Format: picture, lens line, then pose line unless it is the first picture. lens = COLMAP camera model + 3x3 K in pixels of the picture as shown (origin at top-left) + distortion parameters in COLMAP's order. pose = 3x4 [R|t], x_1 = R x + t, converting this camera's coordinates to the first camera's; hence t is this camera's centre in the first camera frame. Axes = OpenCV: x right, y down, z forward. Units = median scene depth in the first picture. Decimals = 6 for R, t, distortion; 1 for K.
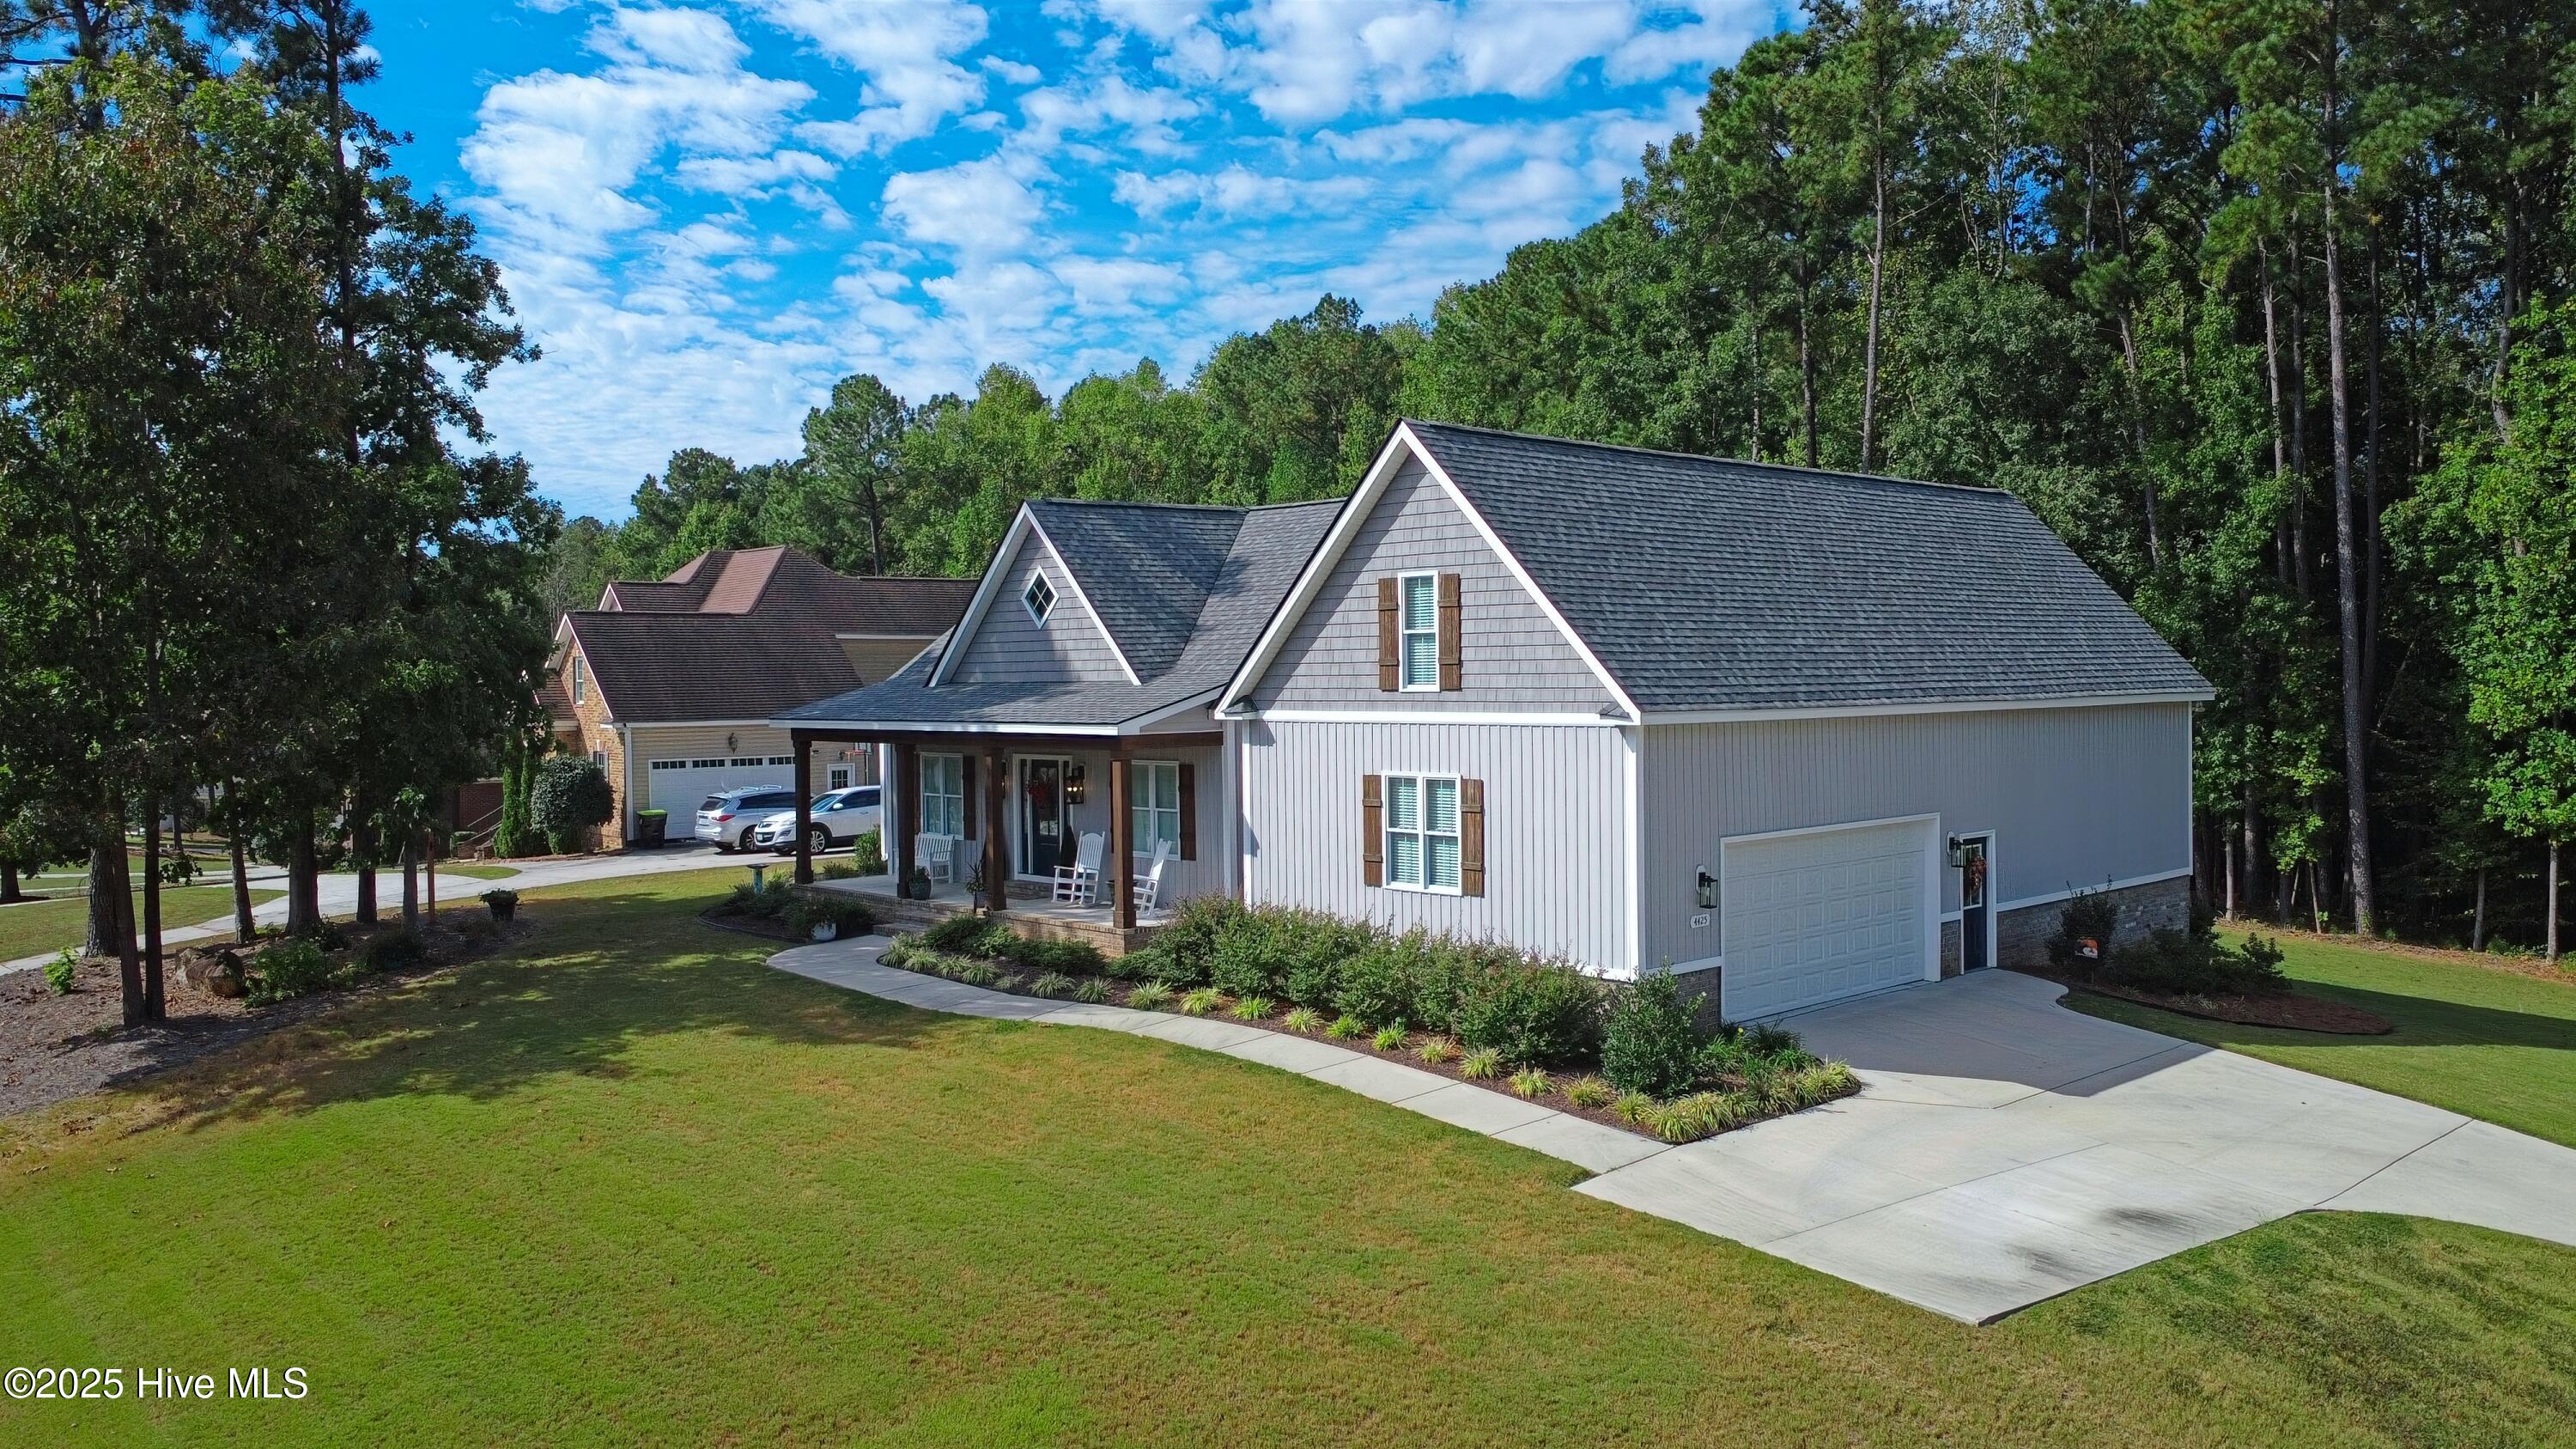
lens RADIAL K [[1948.0, 0, 1306.2], [0, 1948.0, 715.4], [0, 0, 1]] dist [0.001614, -0.002811]
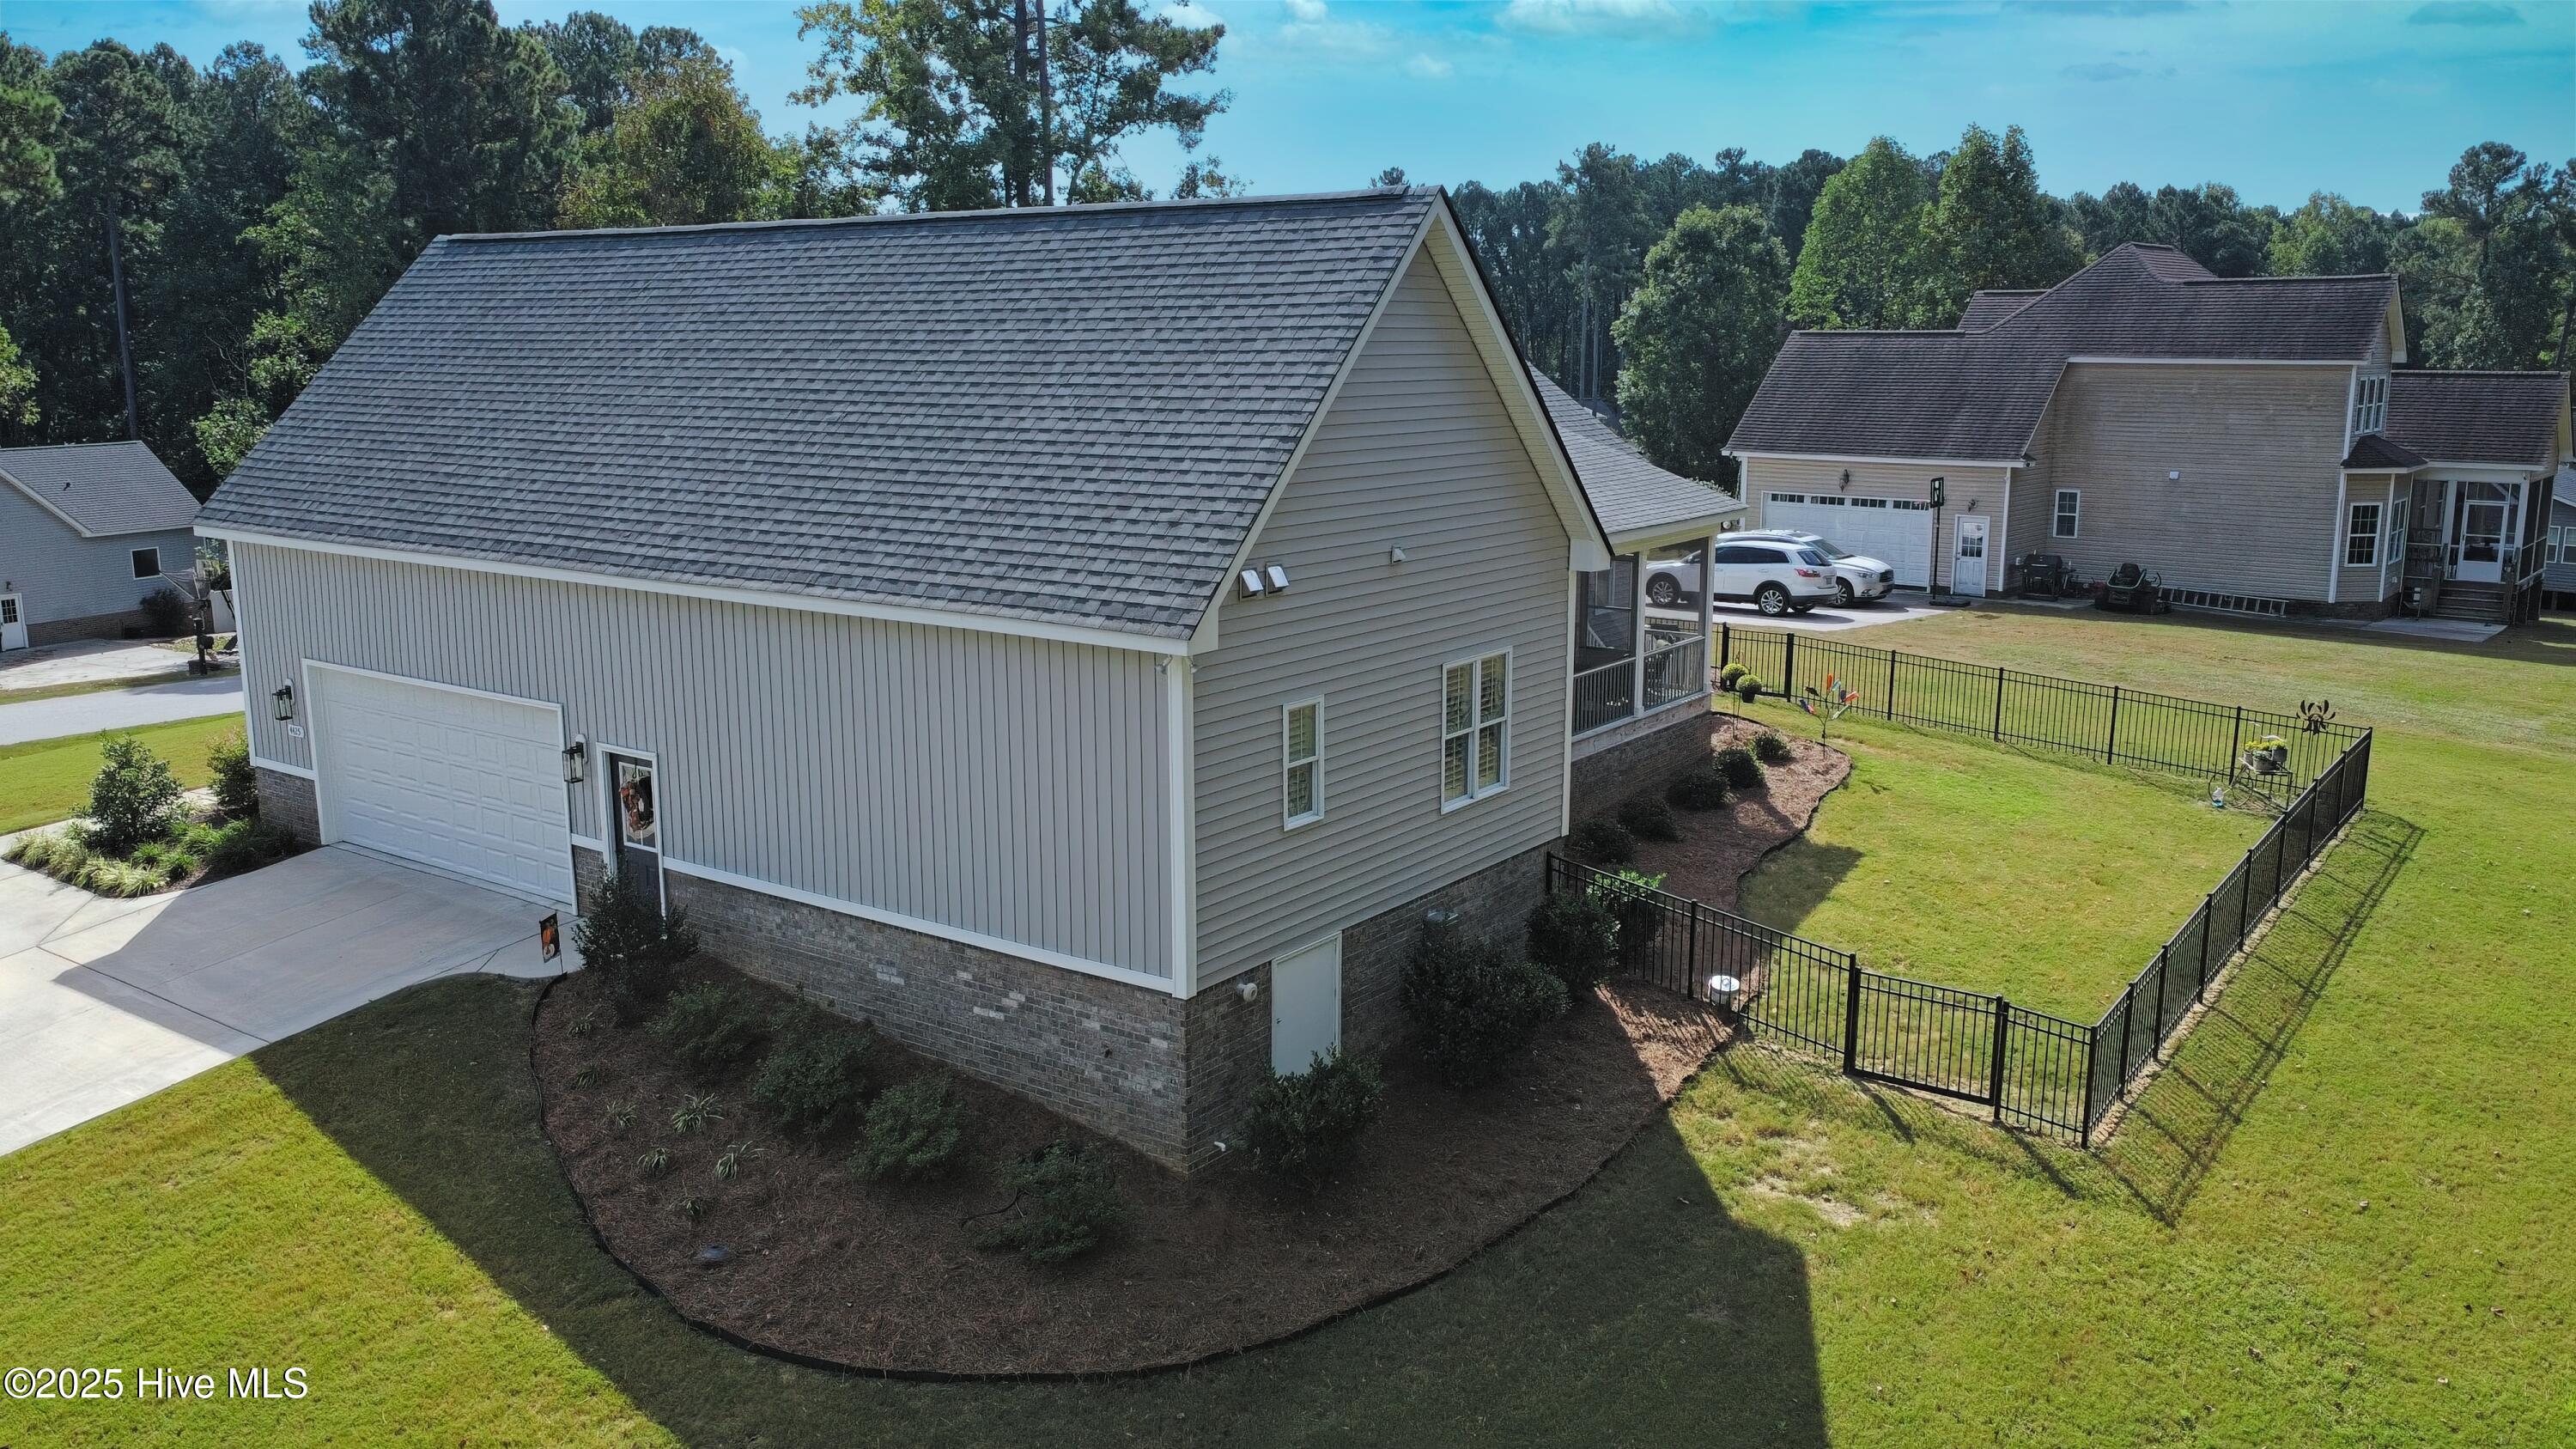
lens RADIAL K [[1948.0, 0, 1293.6], [0, 1948.0, 710.0], [0, 0, 1]] dist [0.001614, -0.002811]
pose [[0.184658, 0.196085, -0.963043, 0.952197], [-0.022625, 0.980483, 0.195298, -0.090116], [0.982542, -0.014275, 0.185490, 0.965132]]
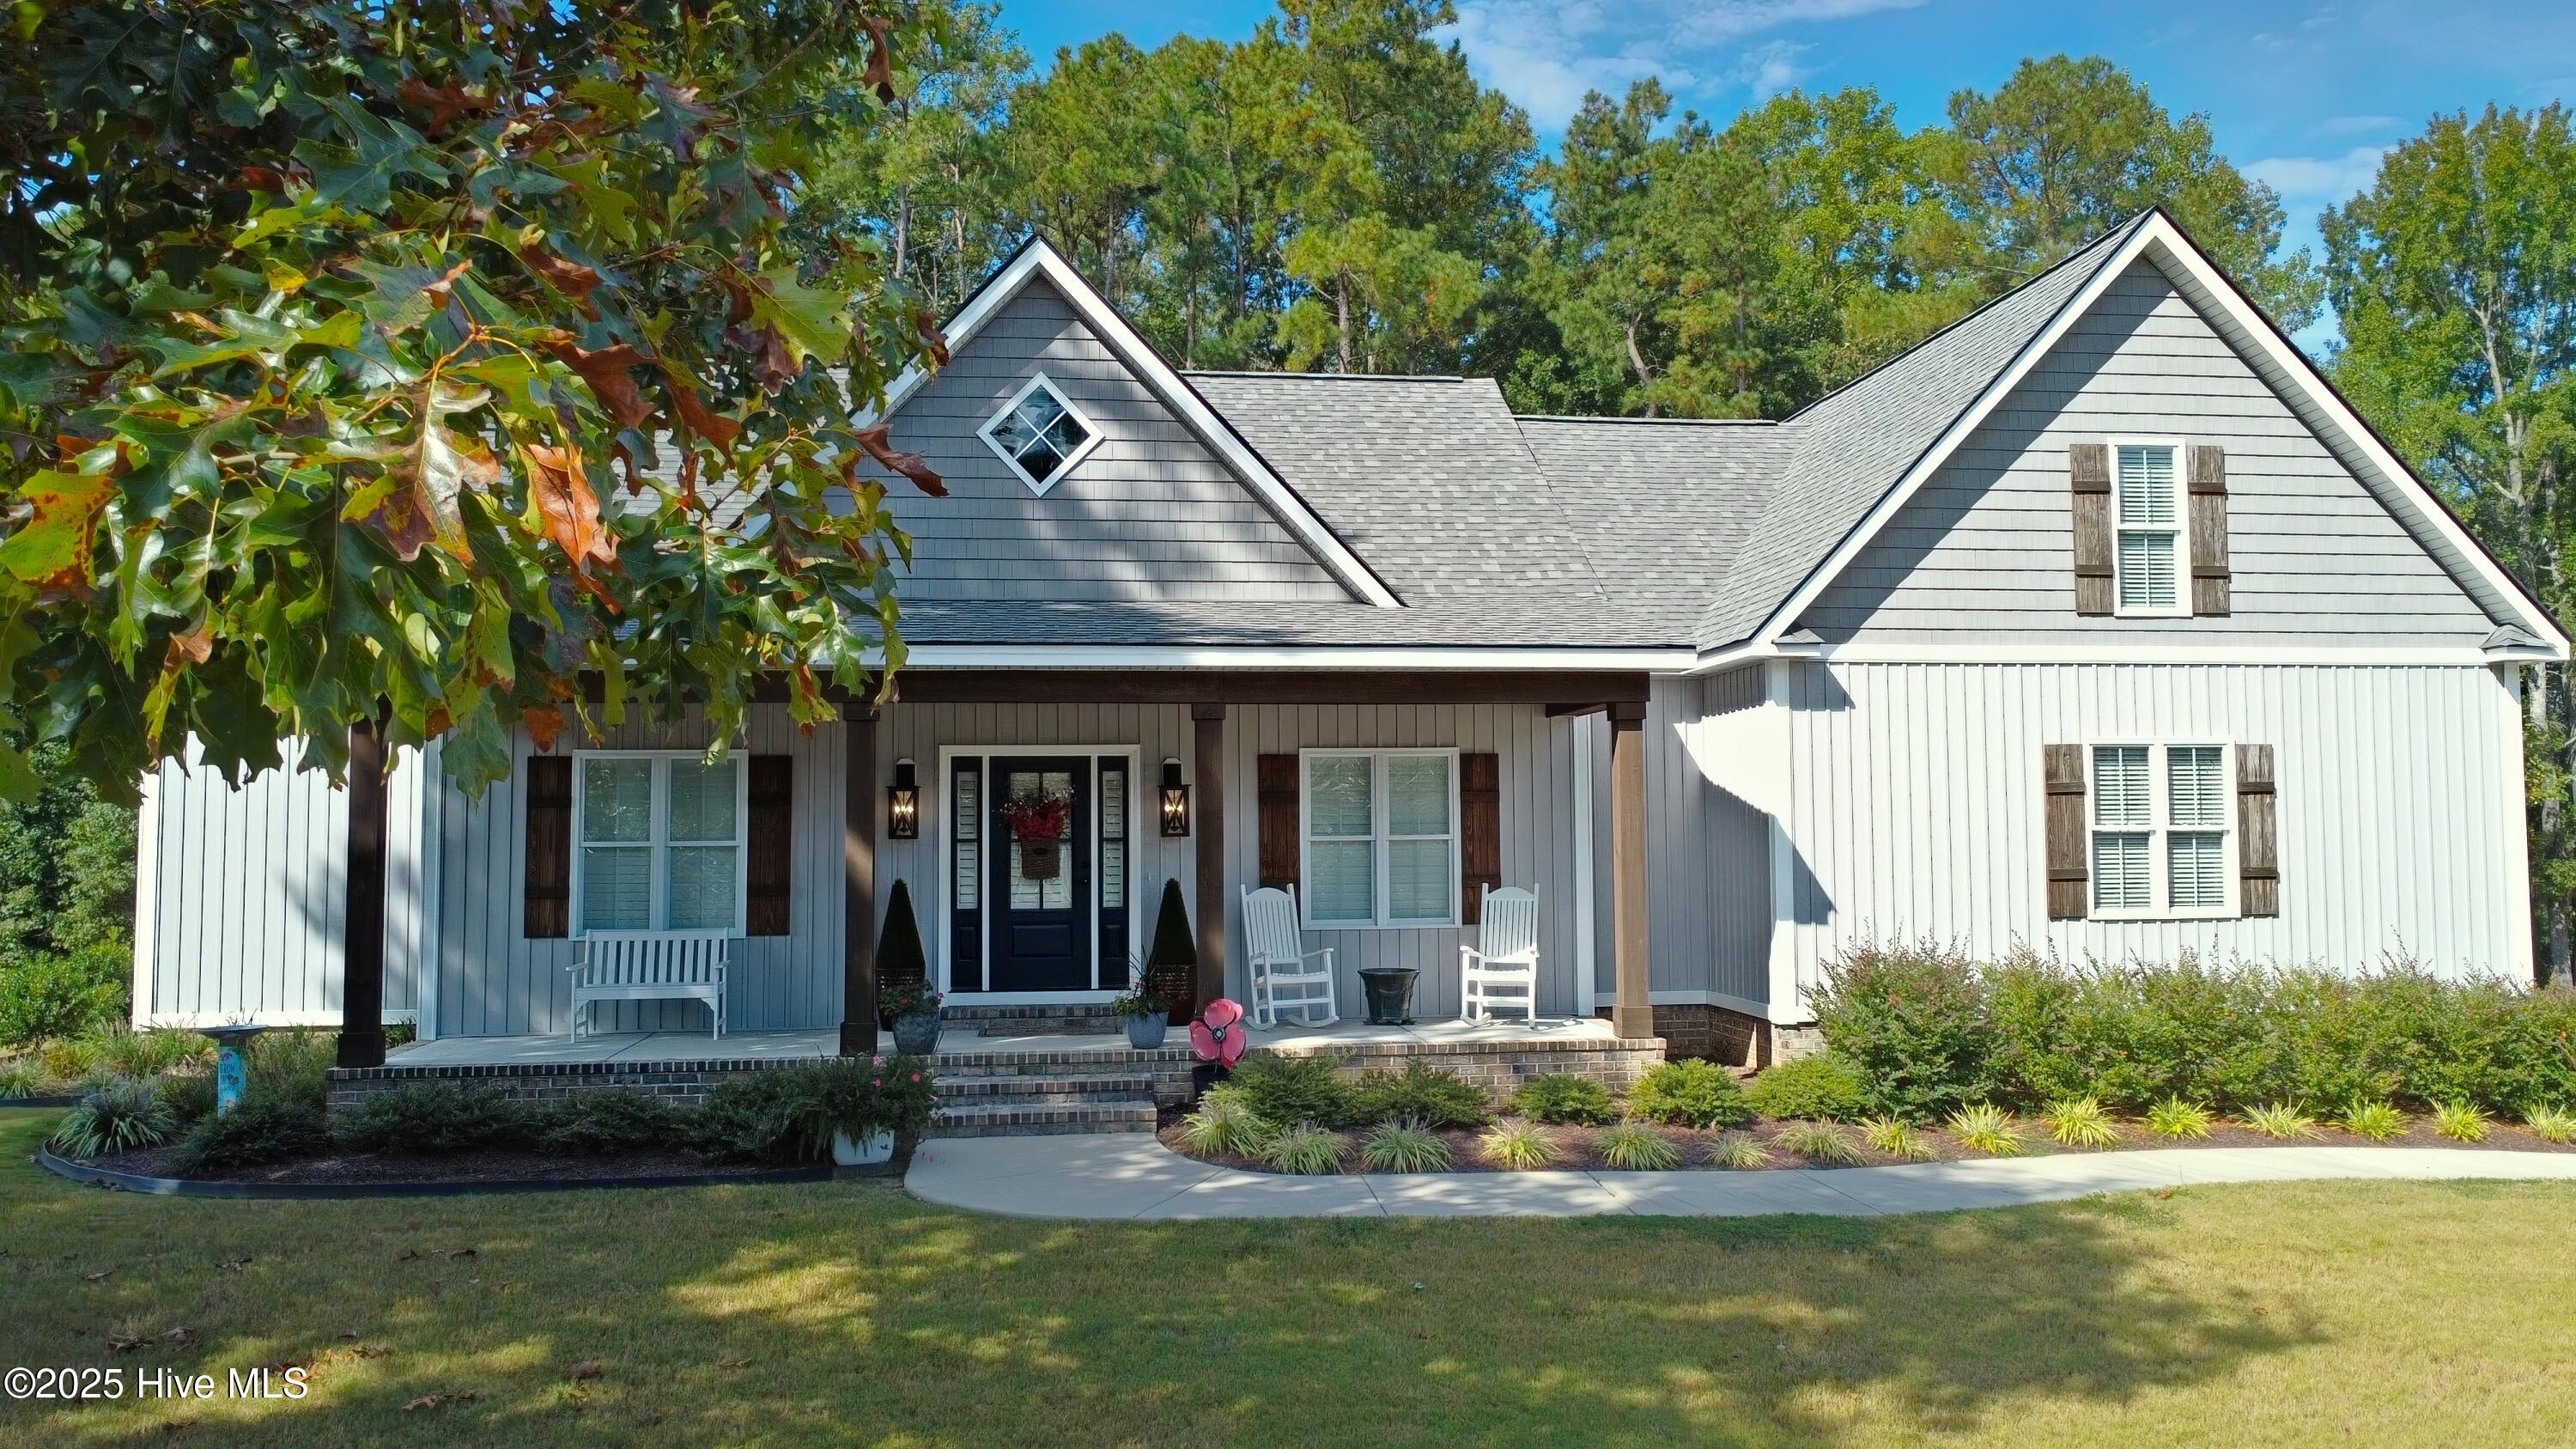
lens RADIAL K [[1948.0, 0, 1288.7], [0, 1948.0, 710.7], [0, 0, 1]] dist [0.001614, -0.002811]
pose [[0.588378, 0.060578, 0.806314, -0.502533], [0.018220, 0.995943, -0.088120, 0.056516], [-0.808381, 0.066538, 0.584887, 0.656180]]
